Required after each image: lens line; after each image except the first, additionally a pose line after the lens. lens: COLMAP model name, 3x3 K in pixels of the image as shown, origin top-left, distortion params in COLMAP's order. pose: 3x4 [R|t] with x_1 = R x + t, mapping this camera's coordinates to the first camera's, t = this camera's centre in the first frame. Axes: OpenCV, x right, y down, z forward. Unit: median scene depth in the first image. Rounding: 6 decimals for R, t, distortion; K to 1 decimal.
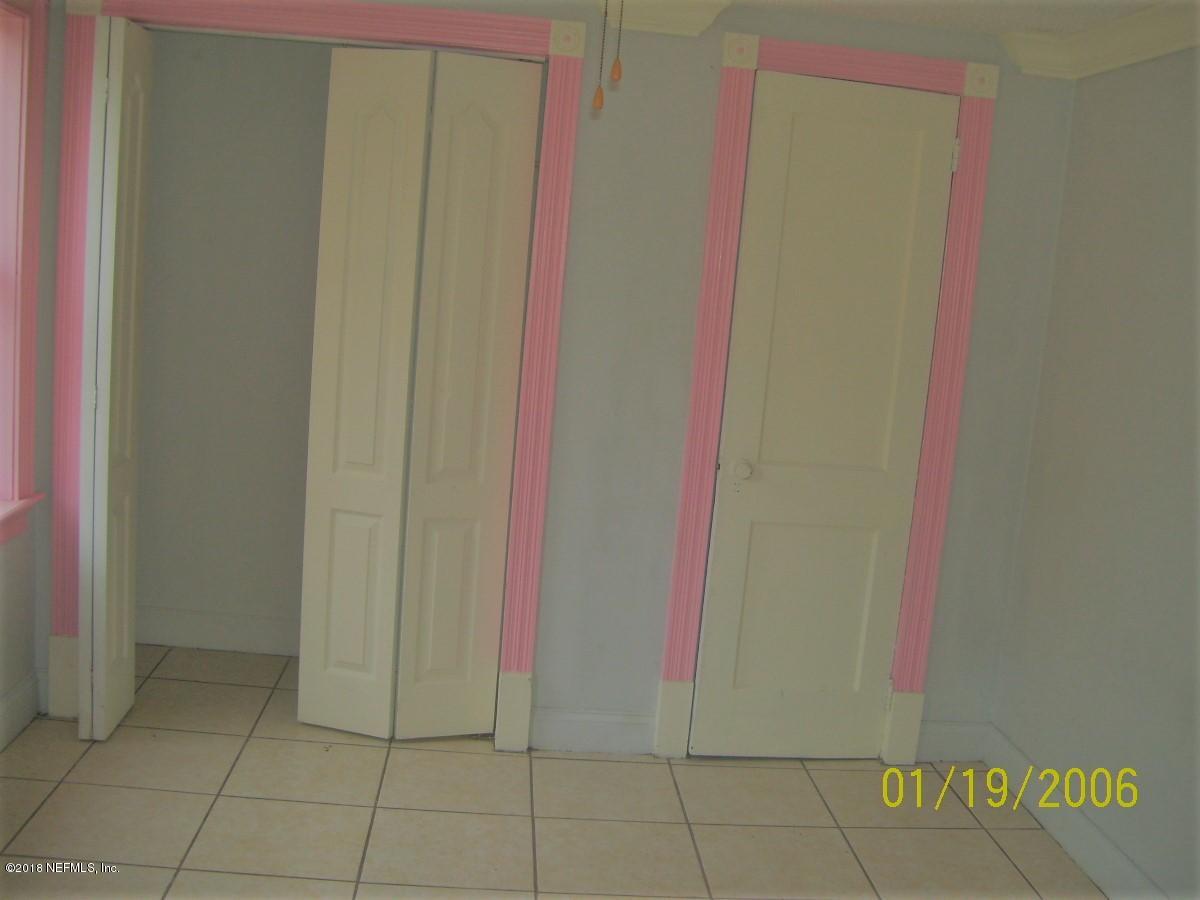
lens RADIAL K [[1286.0, 0, 600.0], [0, 1286.0, 450.0], [0, 0, 1]] dist [-0.163264, 0.050081]
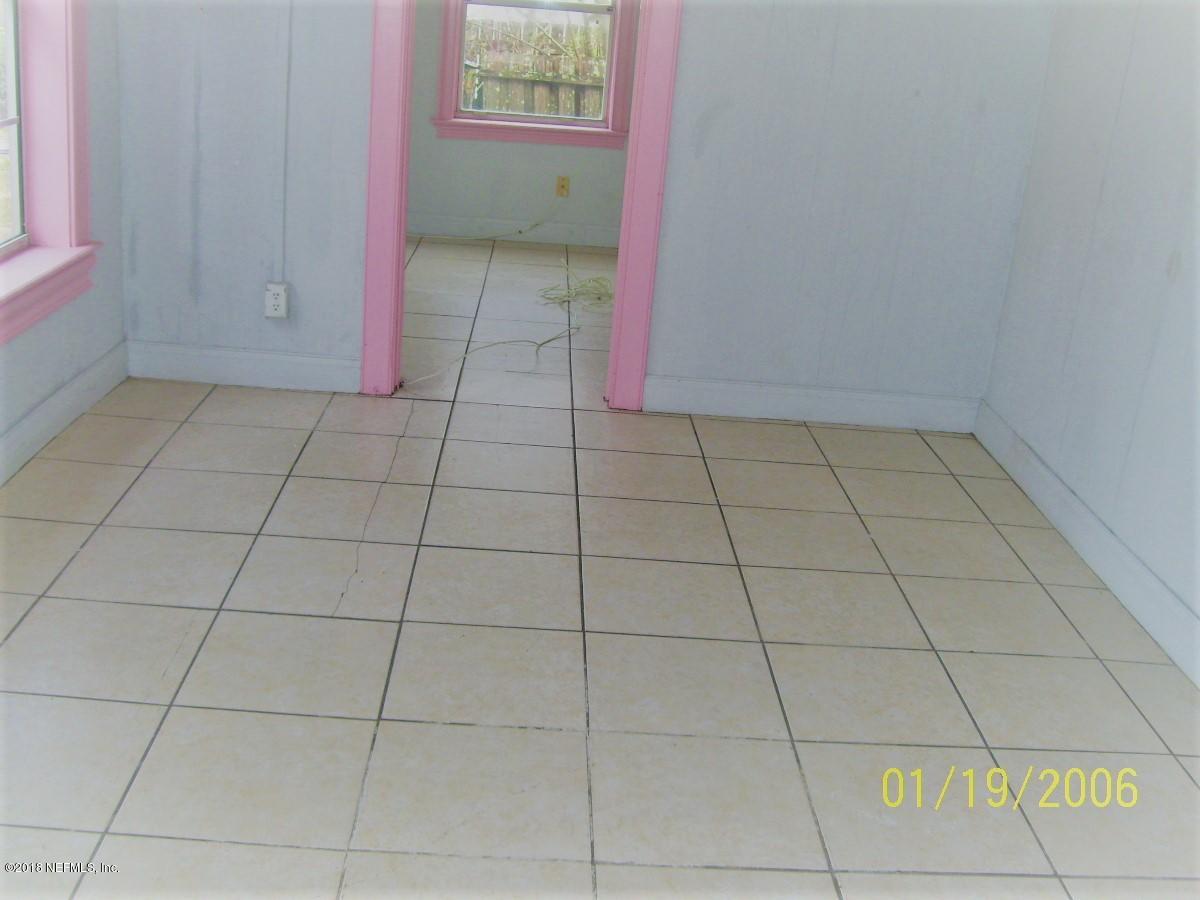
lens RADIAL K [[1286.0, 0, 600.0], [0, 1286.0, 450.0], [0, 0, 1]] dist [-0.163264, 0.050081]
pose [[0.999190, 0.018531, -0.035711, -0.012585], [-0.010307, 0.975888, 0.218030, -0.023833], [0.038890, -0.217486, 0.975288, 0.173412]]
